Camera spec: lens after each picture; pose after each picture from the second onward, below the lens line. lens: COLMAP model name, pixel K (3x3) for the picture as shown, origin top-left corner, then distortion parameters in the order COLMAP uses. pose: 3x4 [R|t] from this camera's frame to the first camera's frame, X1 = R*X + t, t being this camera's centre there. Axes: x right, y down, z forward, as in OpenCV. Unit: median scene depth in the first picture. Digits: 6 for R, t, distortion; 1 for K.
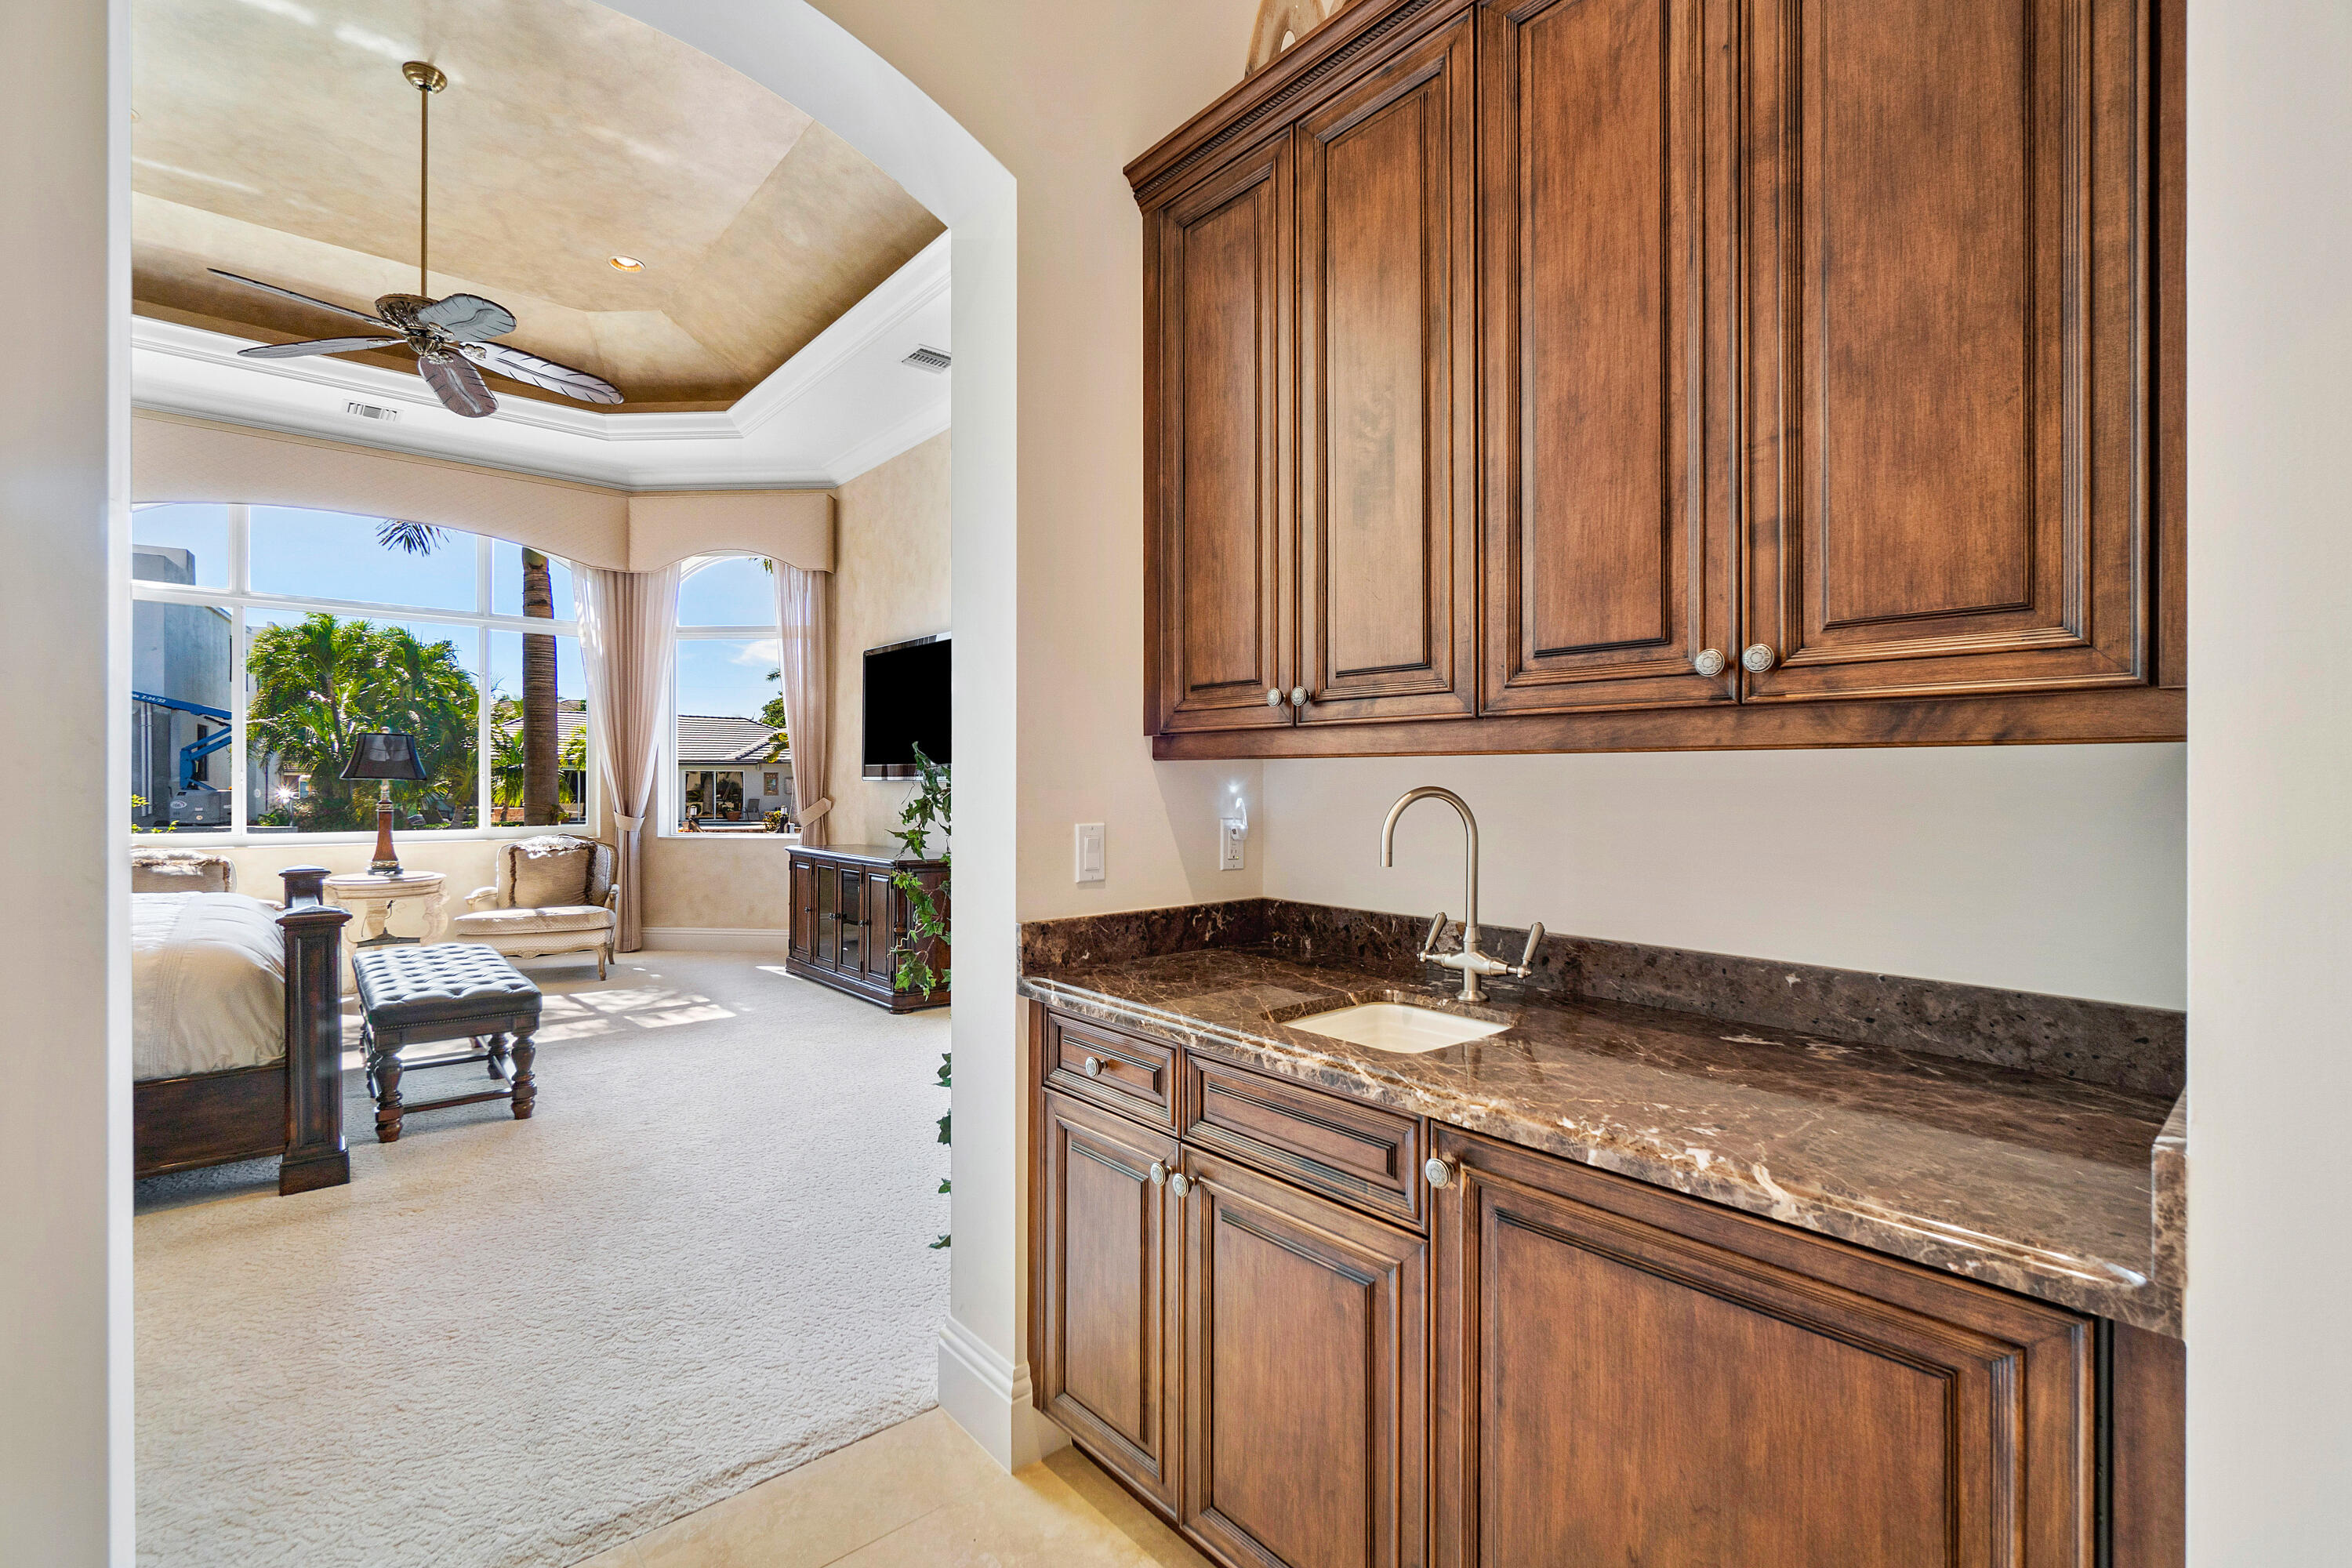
lens RADIAL K [[1024.4, 0, 1178.8], [0, 1024.4, 791.8], [0, 0, 1]] dist [-0.007901, 0.001169]
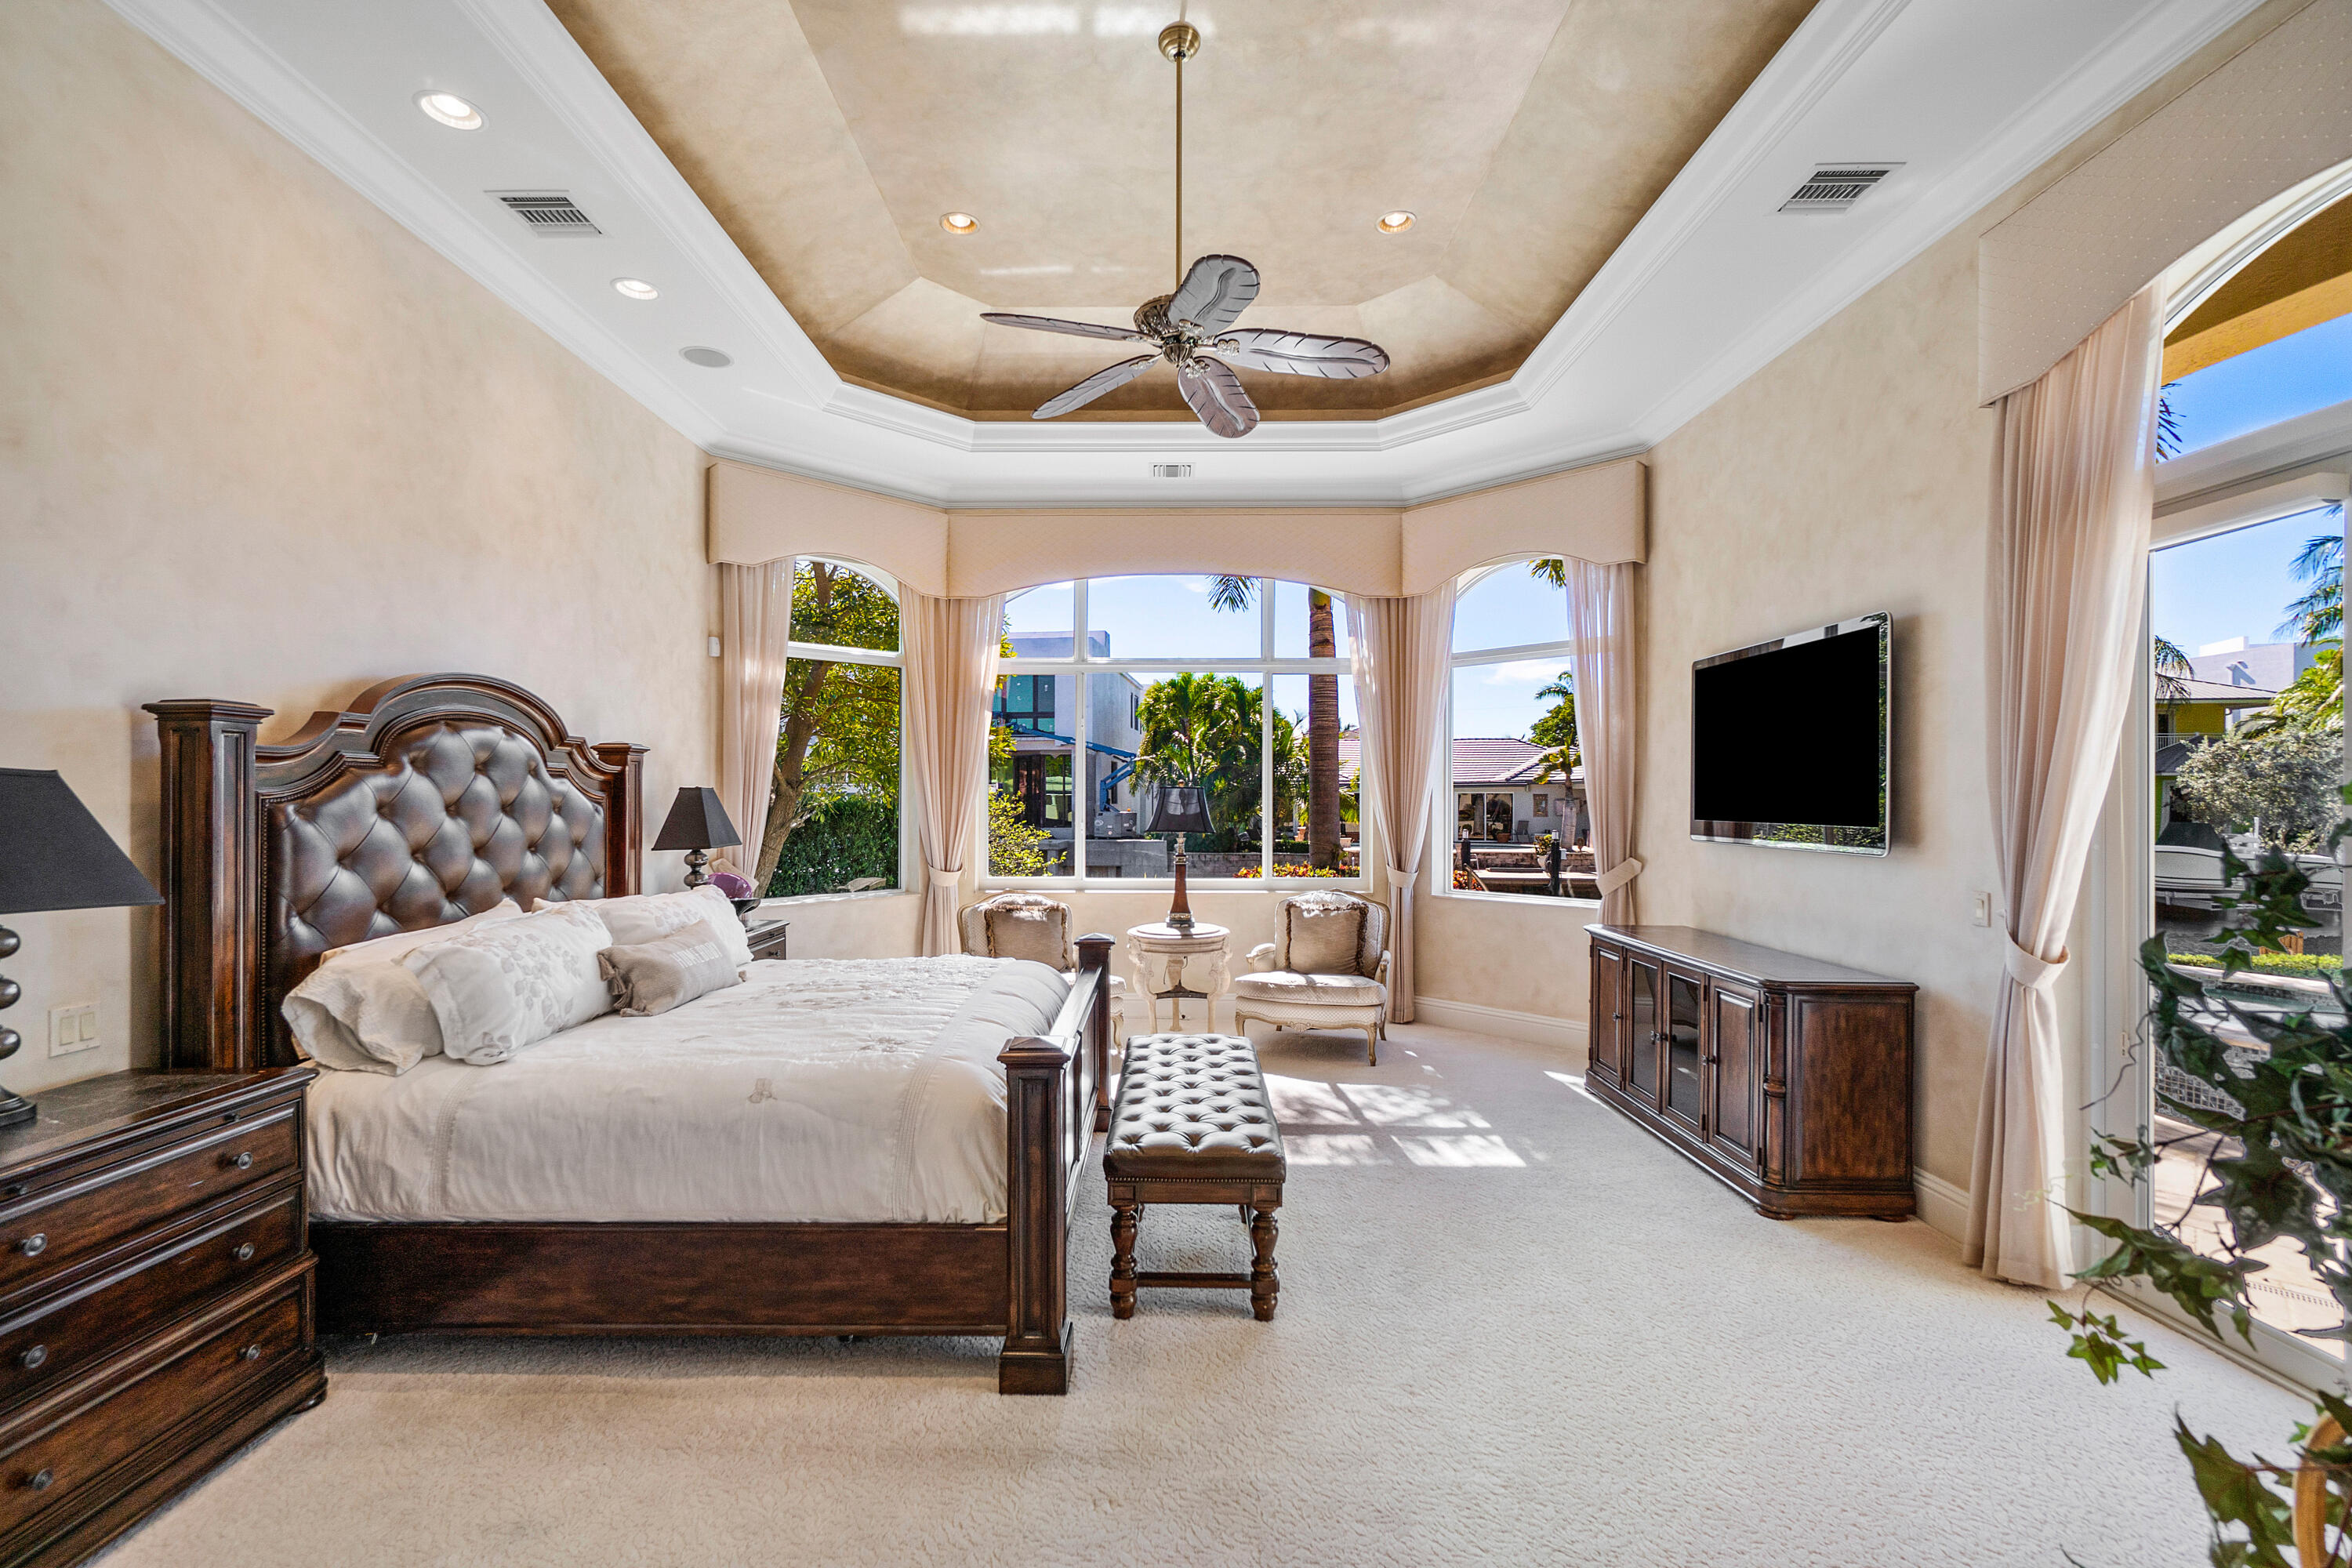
lens RADIAL K [[1024.4, 0, 1161.6], [0, 1024.4, 800.0], [0, 0, 1]] dist [-0.007901, 0.001169]
pose [[0.744631, -0.001018, -0.667476, -0.109283], [-0.003952, 0.999975, -0.005934, -0.035264], [0.667465, 0.007057, 0.744608, 0.217694]]
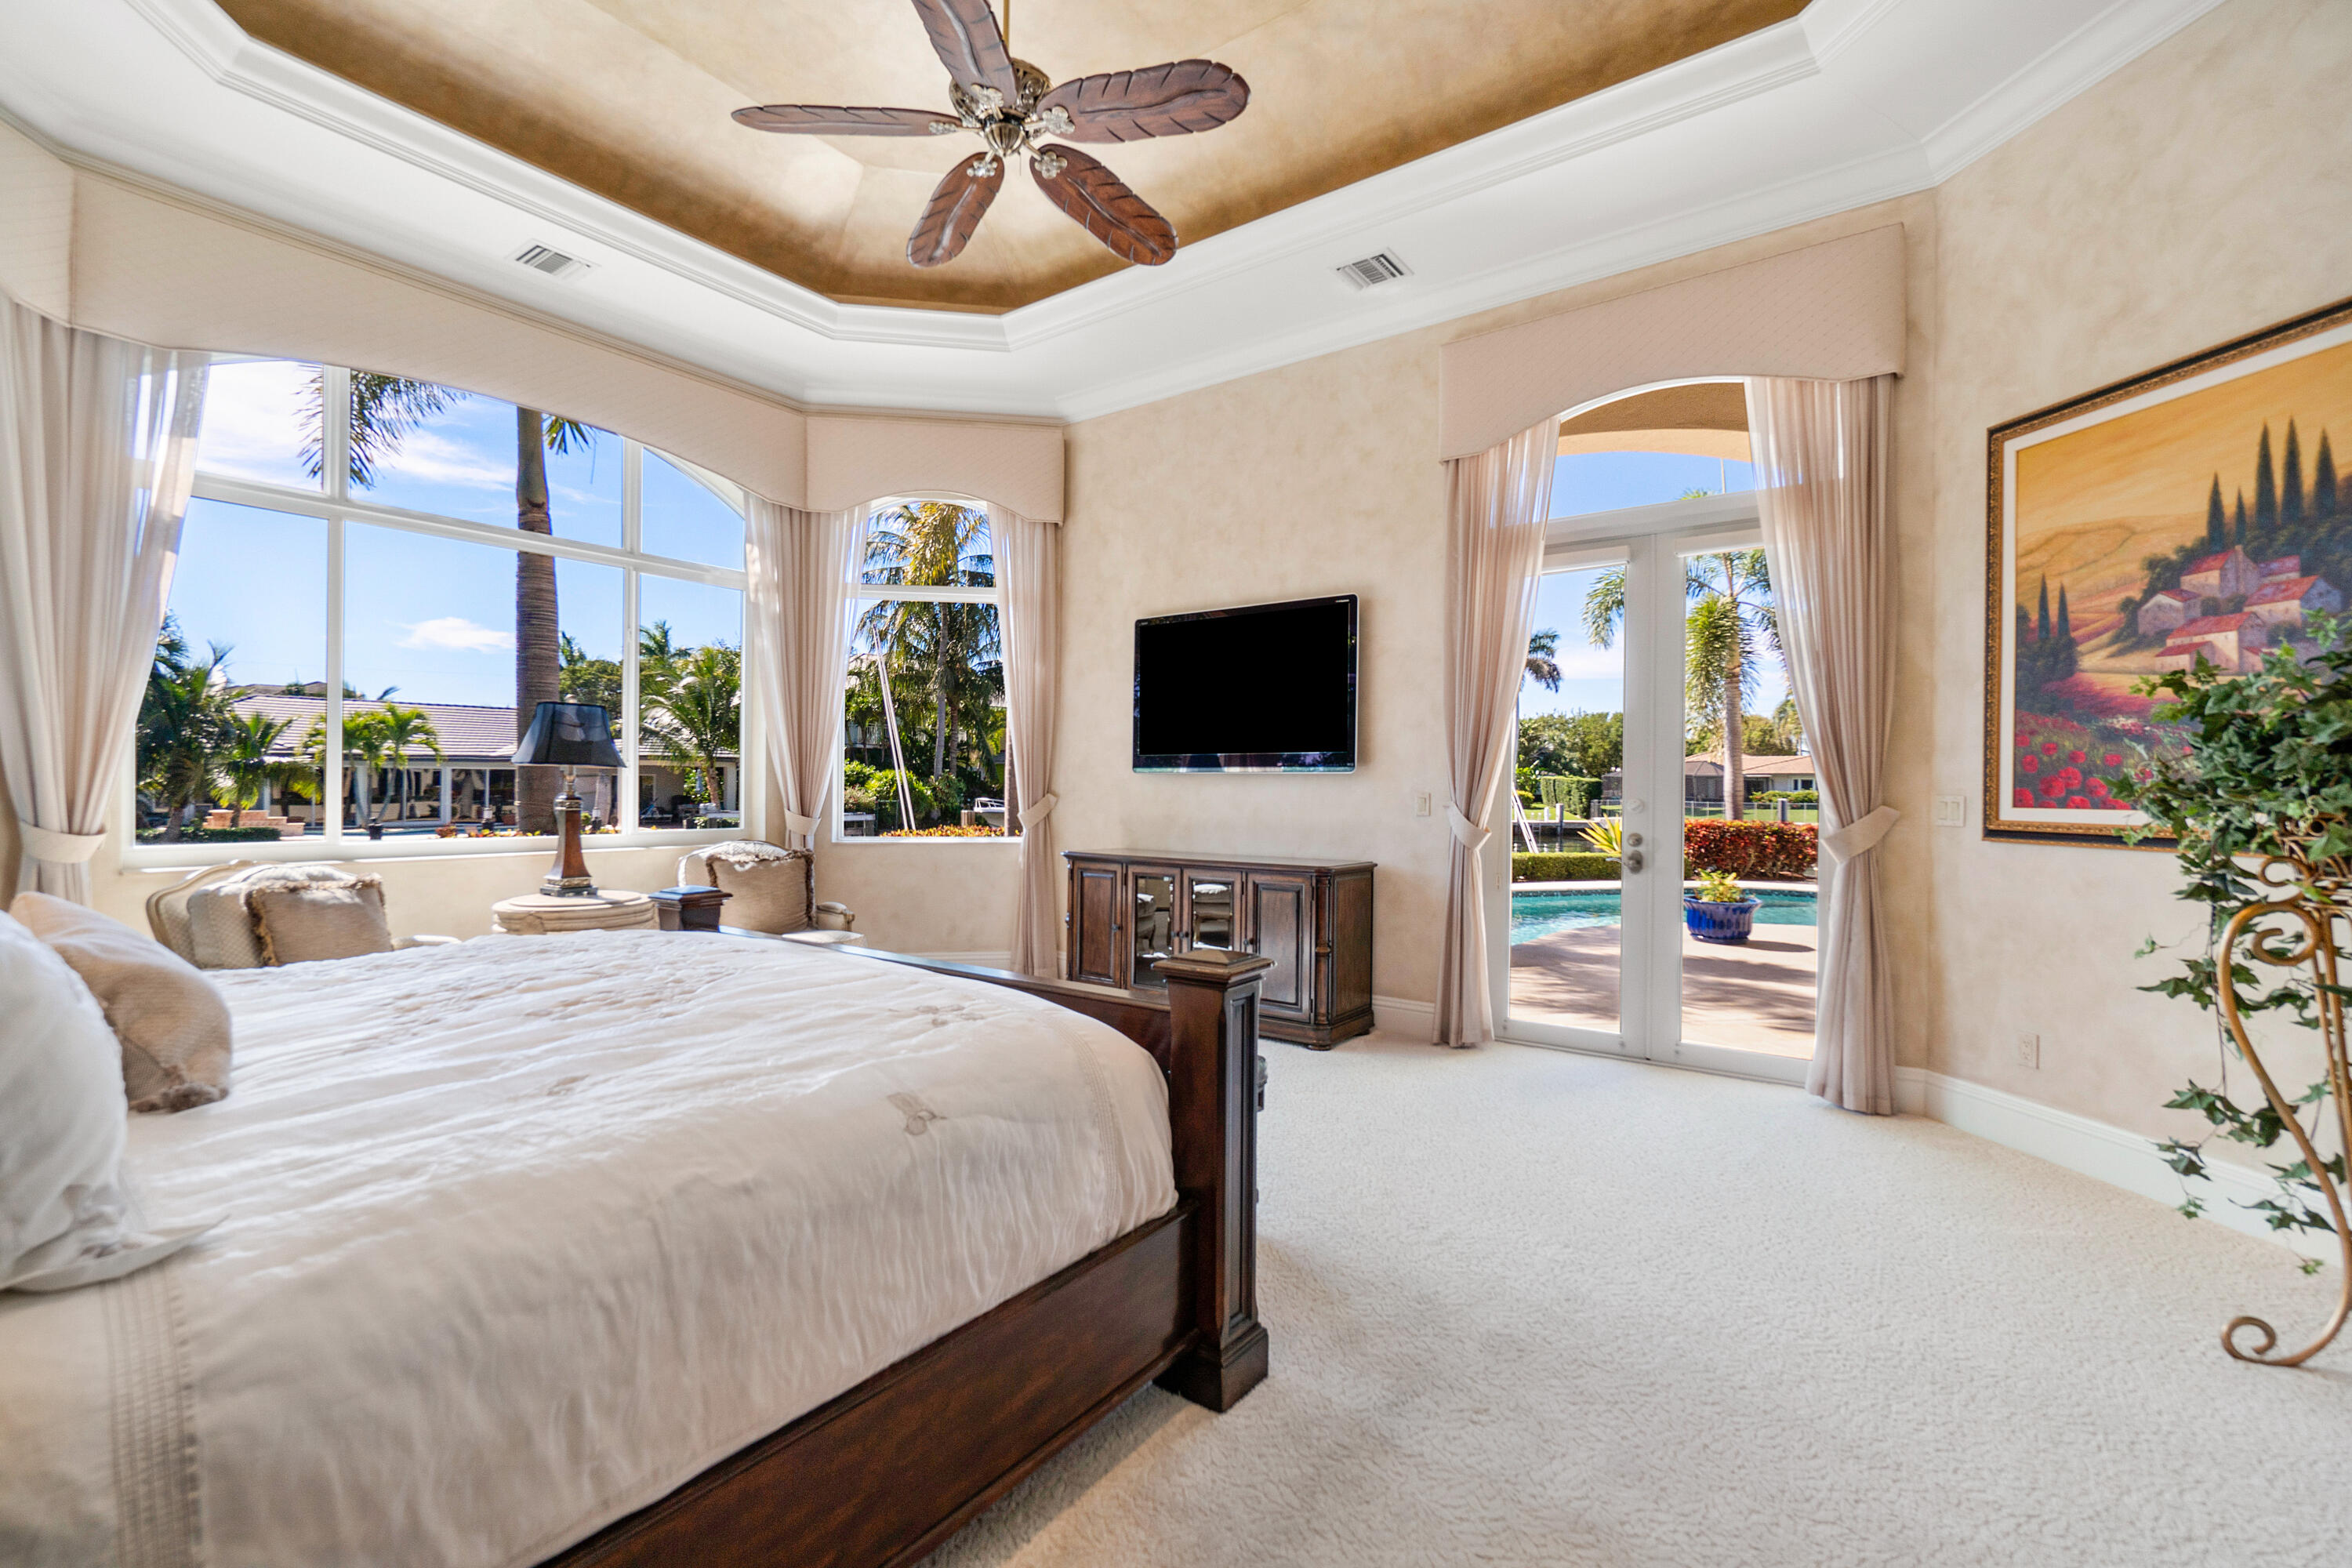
lens RADIAL K [[1024.4, 0, 1165.8], [0, 1024.4, 785.4], [0, 0, 1]] dist [-0.007901, 0.001169]
pose [[0.976017, 0.003202, 0.217669, -0.486193], [-0.001458, 0.999966, -0.008171, 0.006588], [-0.217688, 0.007658, 0.975988, 0.180301]]
